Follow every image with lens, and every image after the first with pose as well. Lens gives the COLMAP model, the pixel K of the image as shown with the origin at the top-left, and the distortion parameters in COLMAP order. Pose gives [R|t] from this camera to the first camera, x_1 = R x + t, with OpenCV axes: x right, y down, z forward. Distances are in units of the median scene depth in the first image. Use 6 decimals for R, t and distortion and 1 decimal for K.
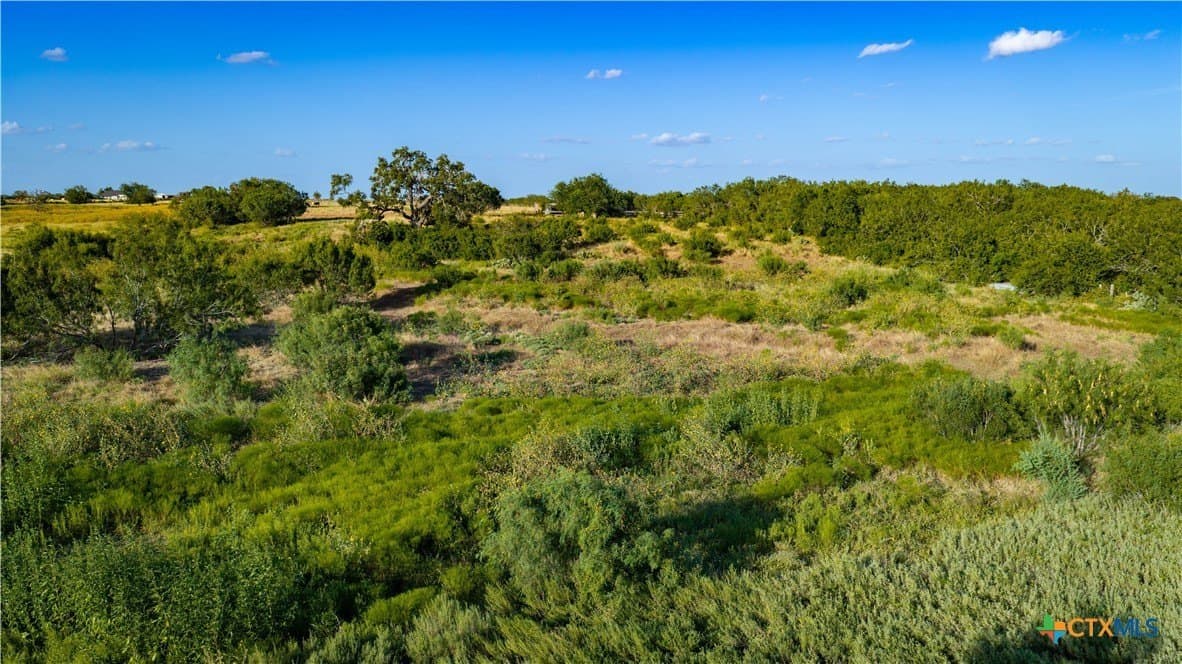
lens RADIAL K [[915.9, 0, 595.9], [0, 915.9, 328.8], [0, 0, 1]] dist [0.013346, 0.004589]
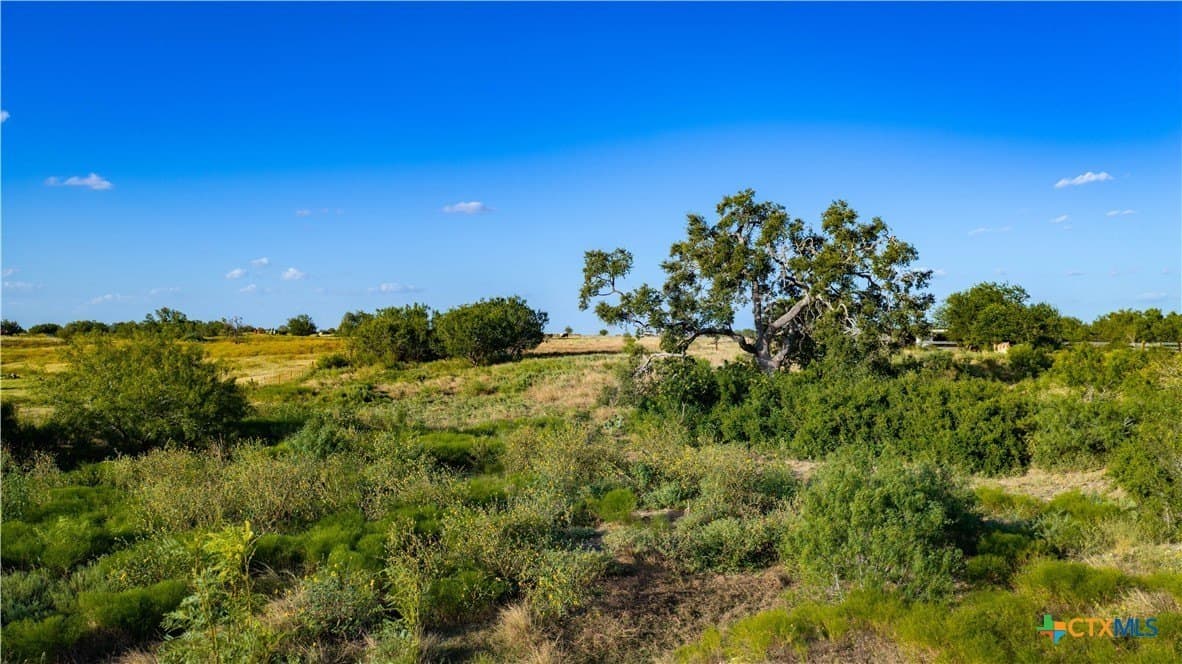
lens RADIAL K [[915.9, 0, 590.8], [0, 915.9, 333.0], [0, 0, 1]] dist [0.013346, 0.004589]
pose [[0.964276, -0.003776, -0.264872, -0.162890], [-0.033879, 0.989929, -0.137449, -0.066672], [0.262724, 0.141513, 0.954437, 0.564378]]
